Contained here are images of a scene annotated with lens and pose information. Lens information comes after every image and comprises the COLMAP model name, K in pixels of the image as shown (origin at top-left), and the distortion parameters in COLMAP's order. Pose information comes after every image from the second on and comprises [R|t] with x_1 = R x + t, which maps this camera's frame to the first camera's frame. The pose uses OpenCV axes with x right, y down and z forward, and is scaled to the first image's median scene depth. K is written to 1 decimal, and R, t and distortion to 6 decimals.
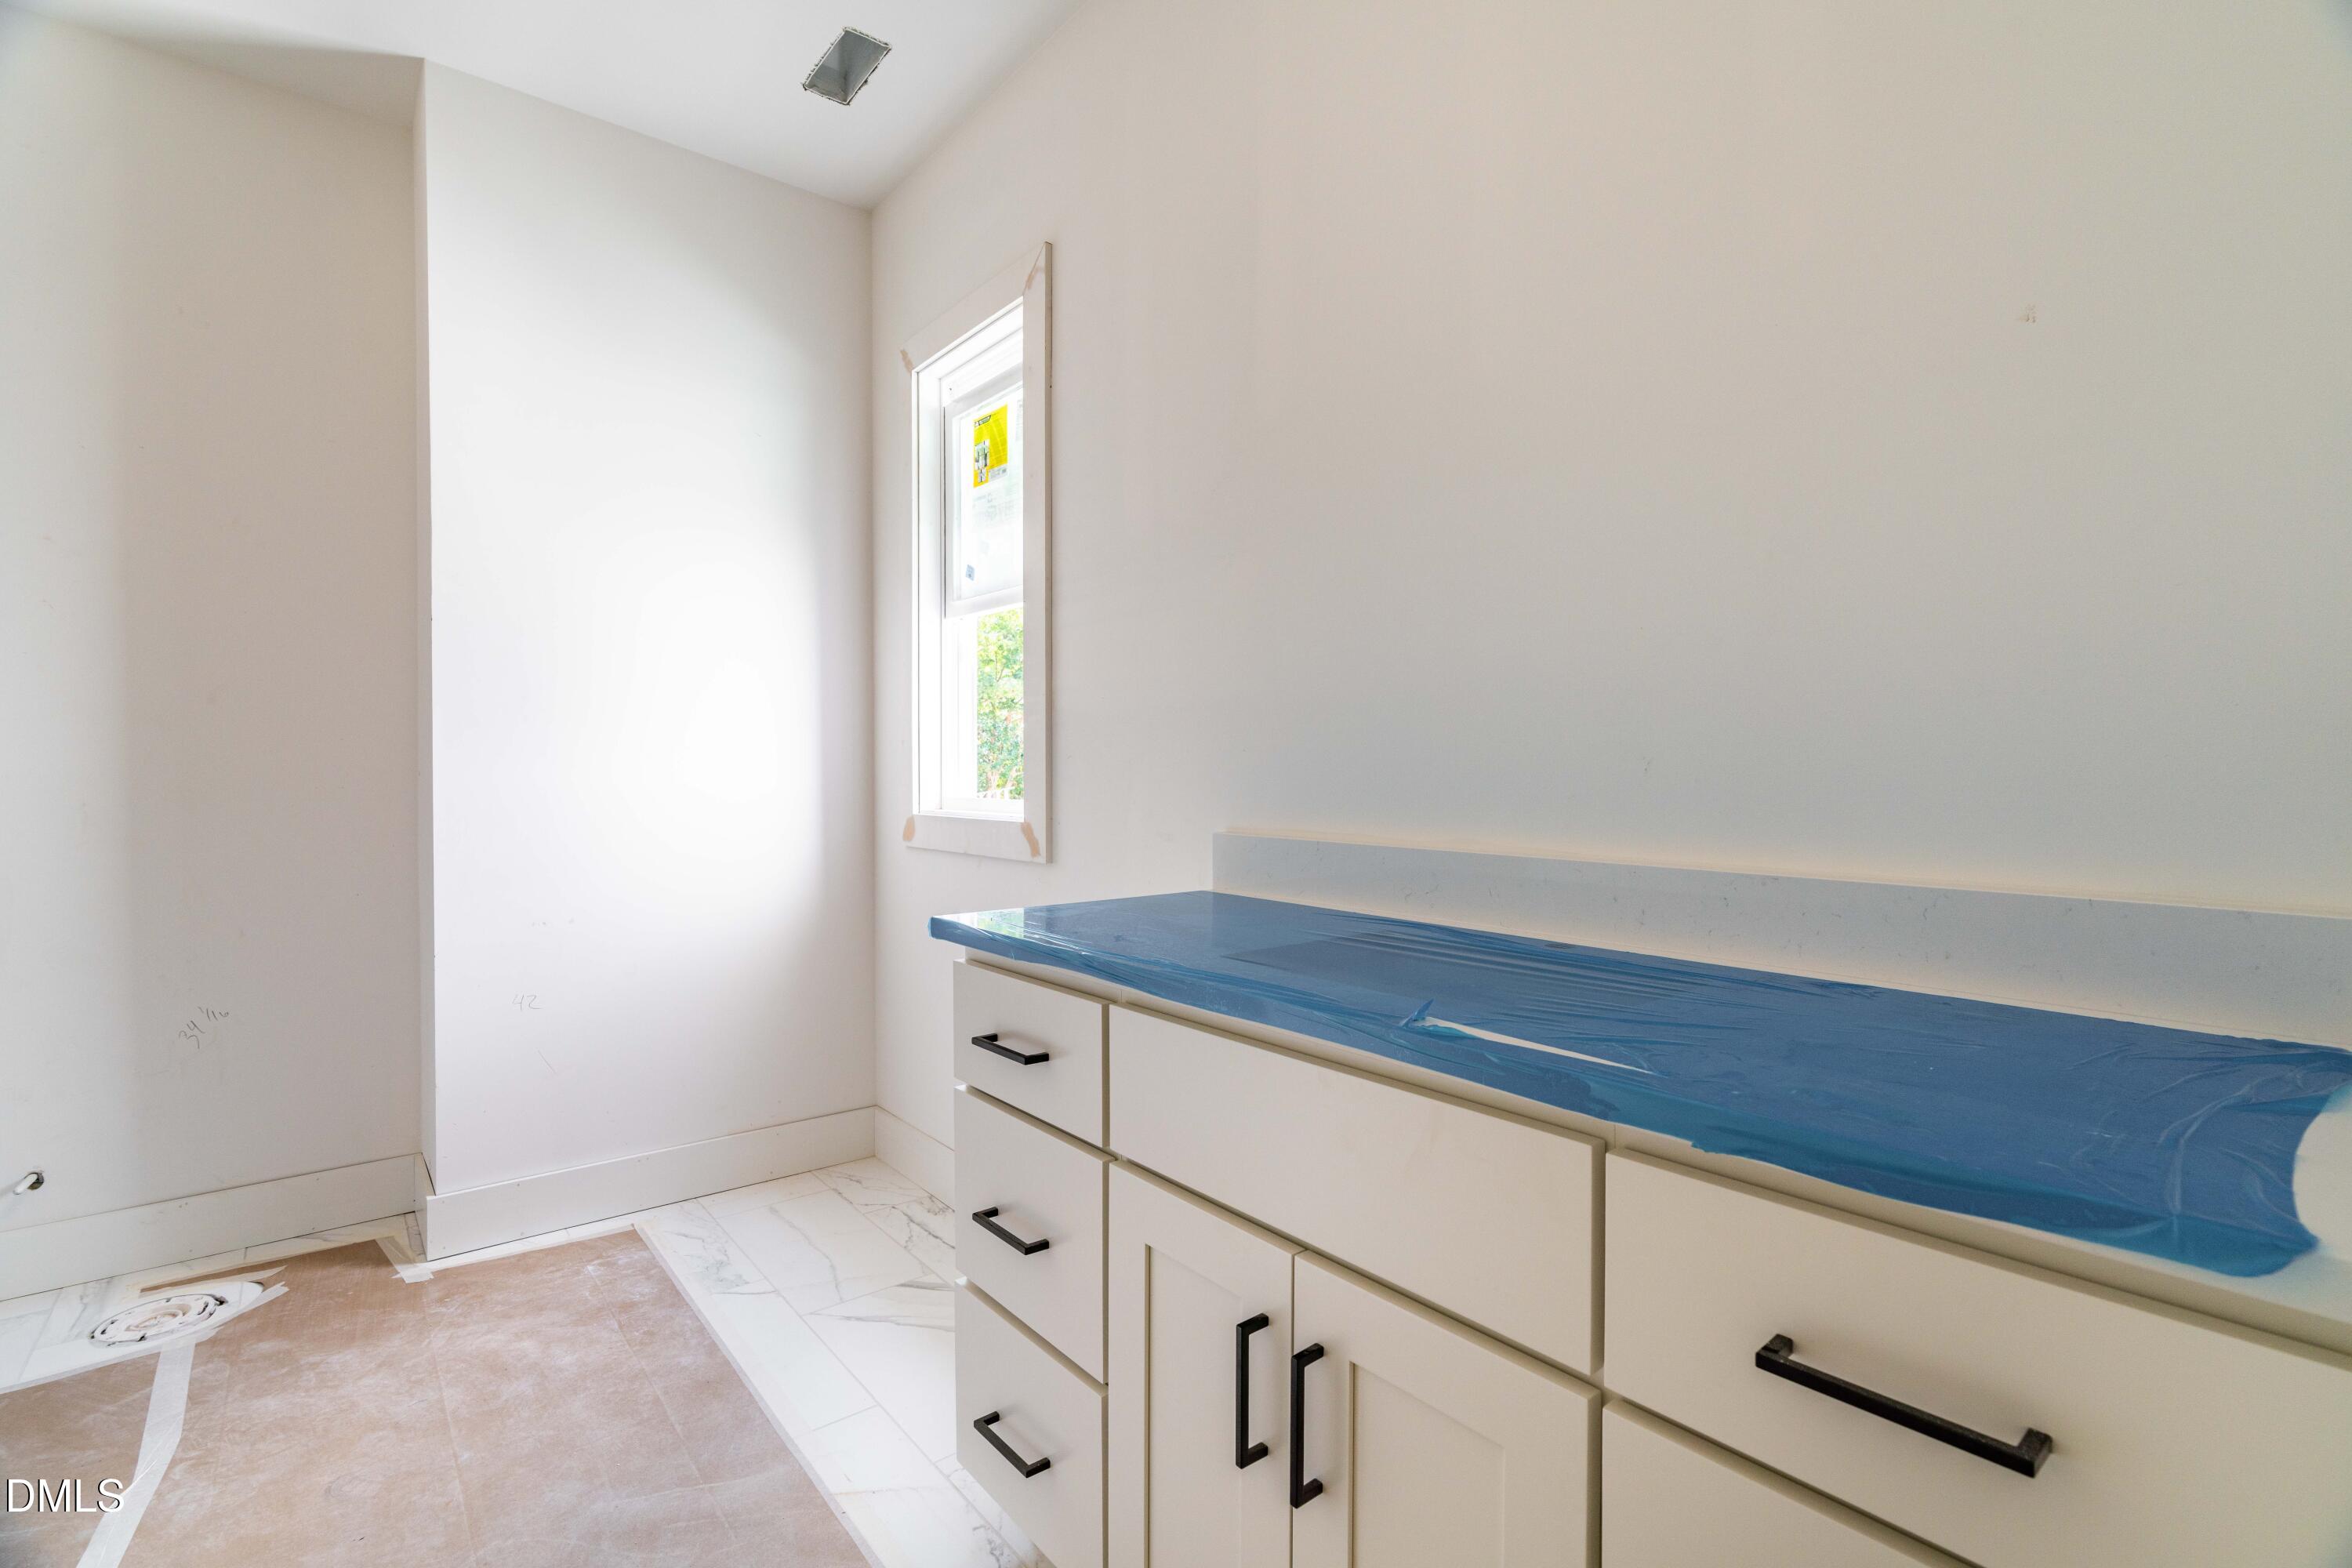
lens RADIAL K [[1063.1, 0, 1176.0], [0, 1063.1, 784.0], [0, 0, 1]] dist [-0.003735, -0.000667]
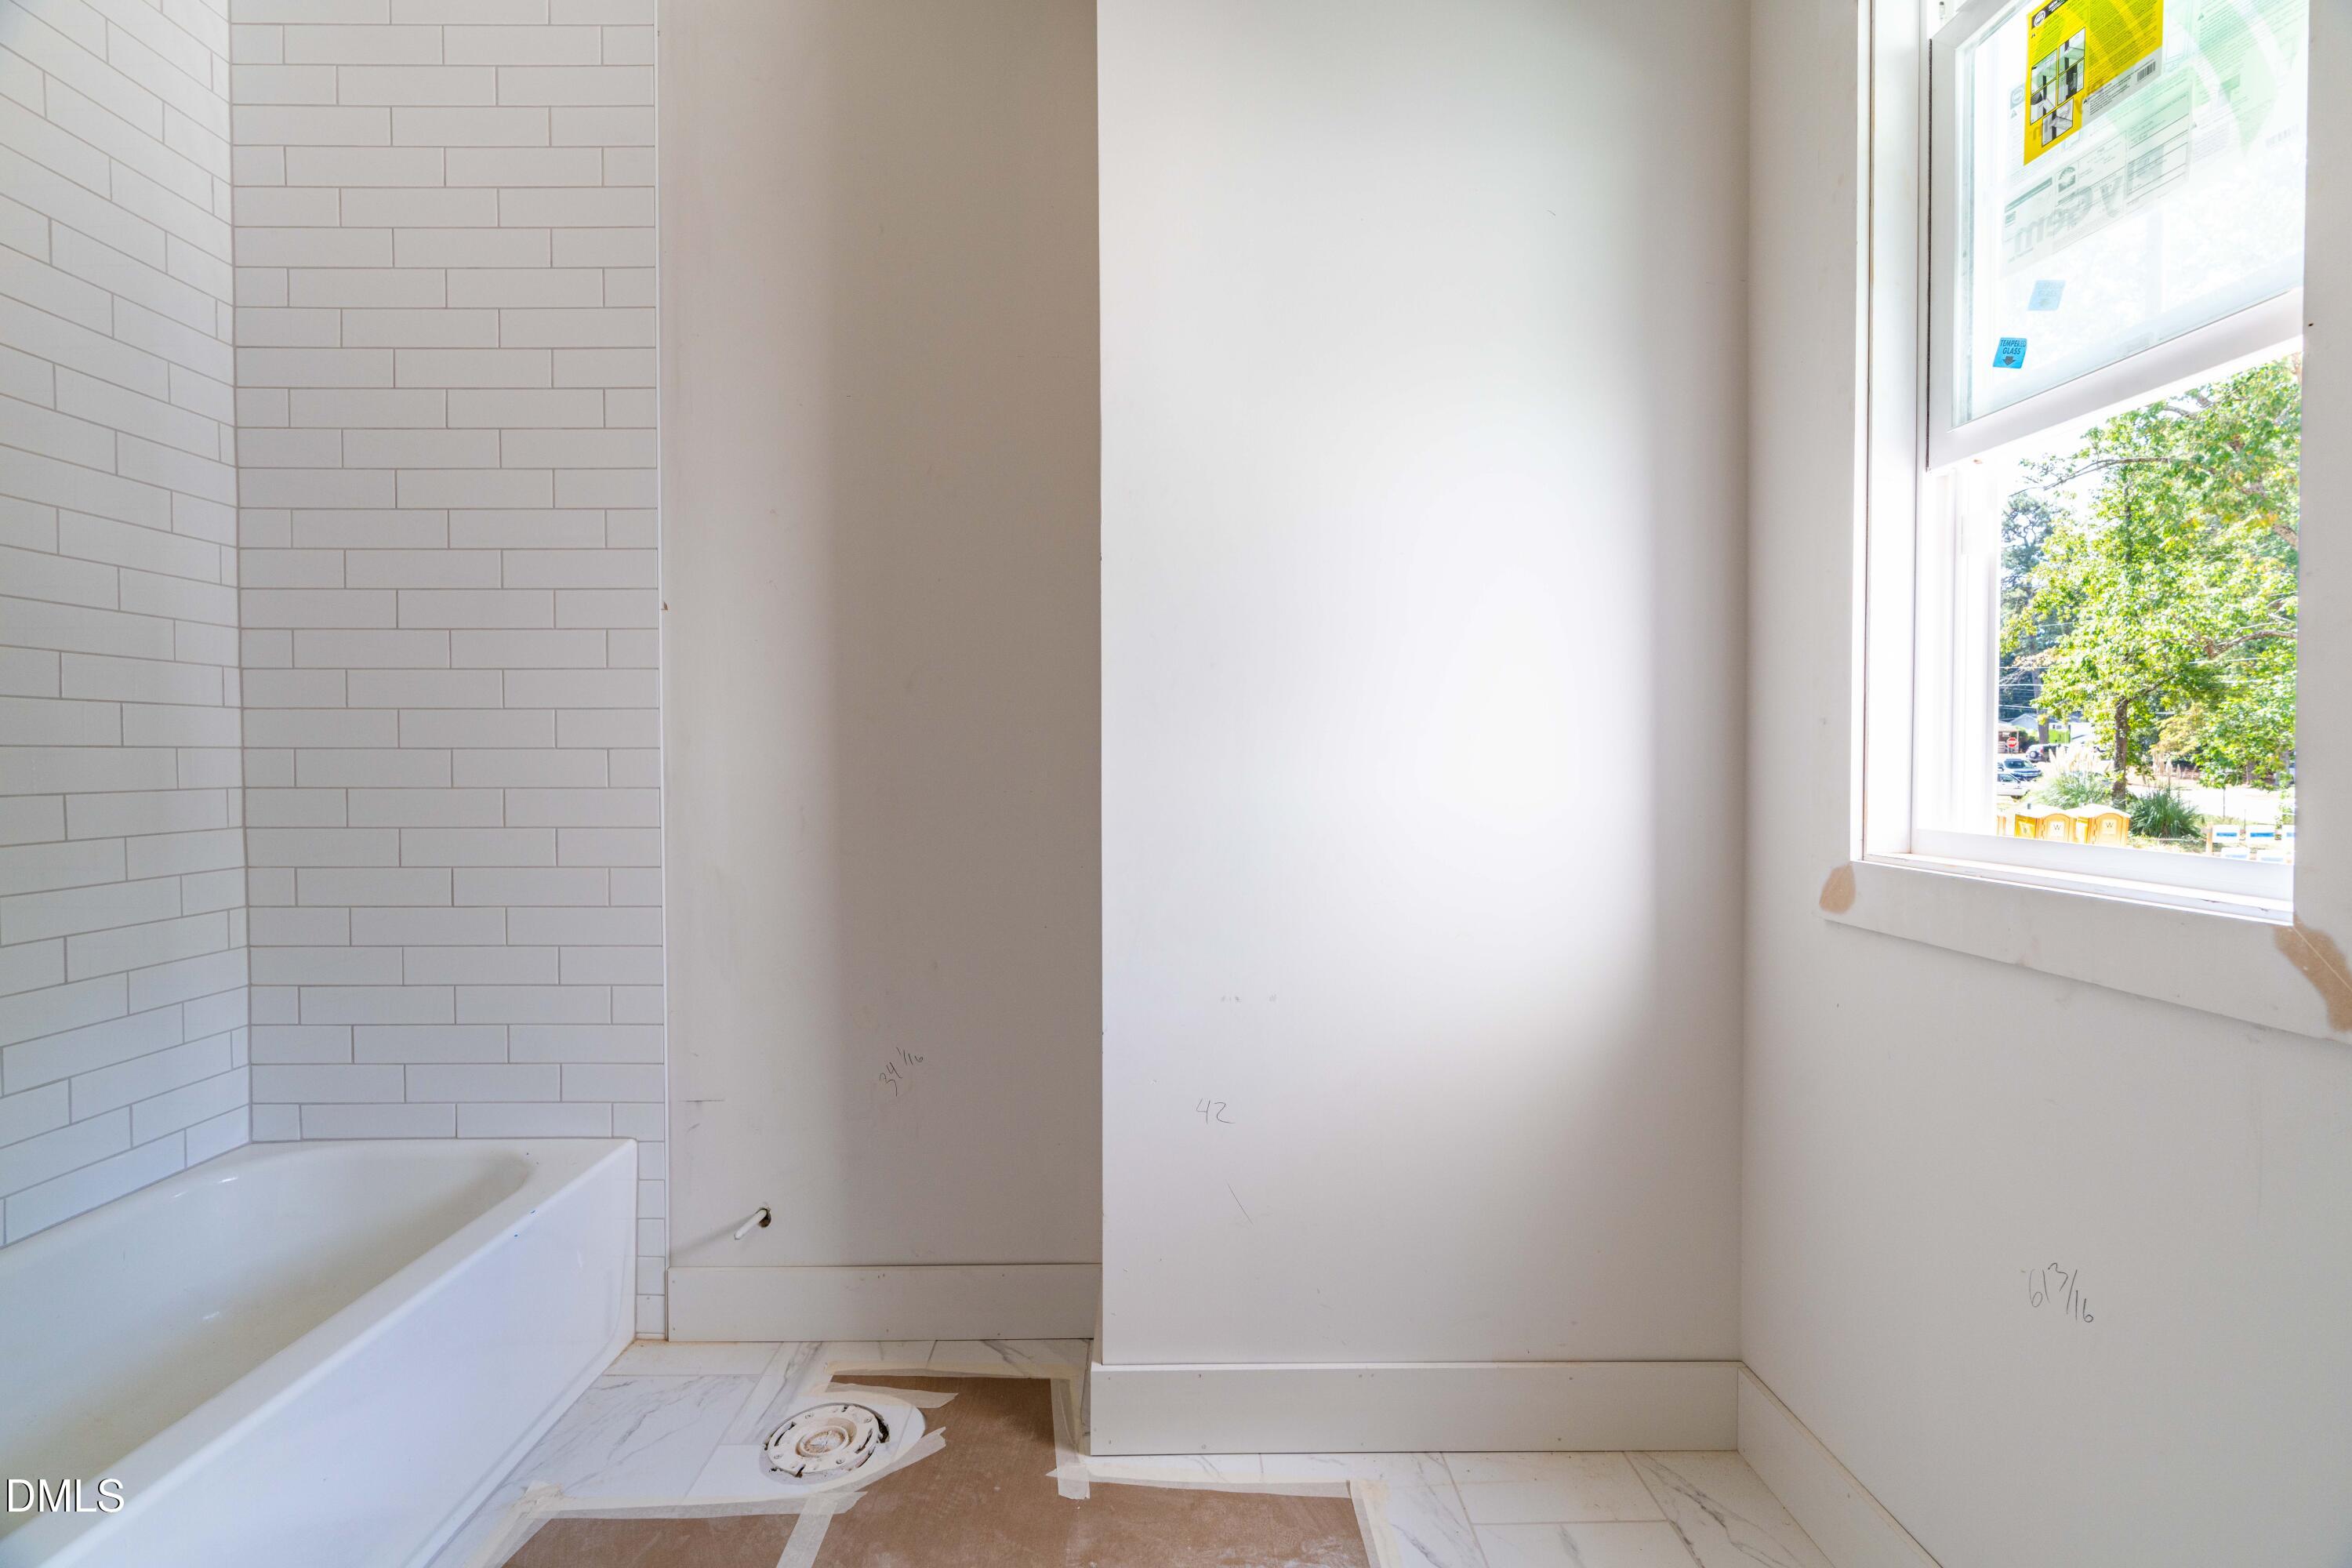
lens RADIAL K [[1063.1, 0, 1176.0], [0, 1063.1, 784.0], [0, 0, 1]] dist [-0.003735, -0.000667]
pose [[0.786078, 0.015140, -0.617942, -0.211144], [-0.006237, 0.999843, 0.016563, -0.016920], [0.618096, -0.009166, 0.786049, 0.449923]]
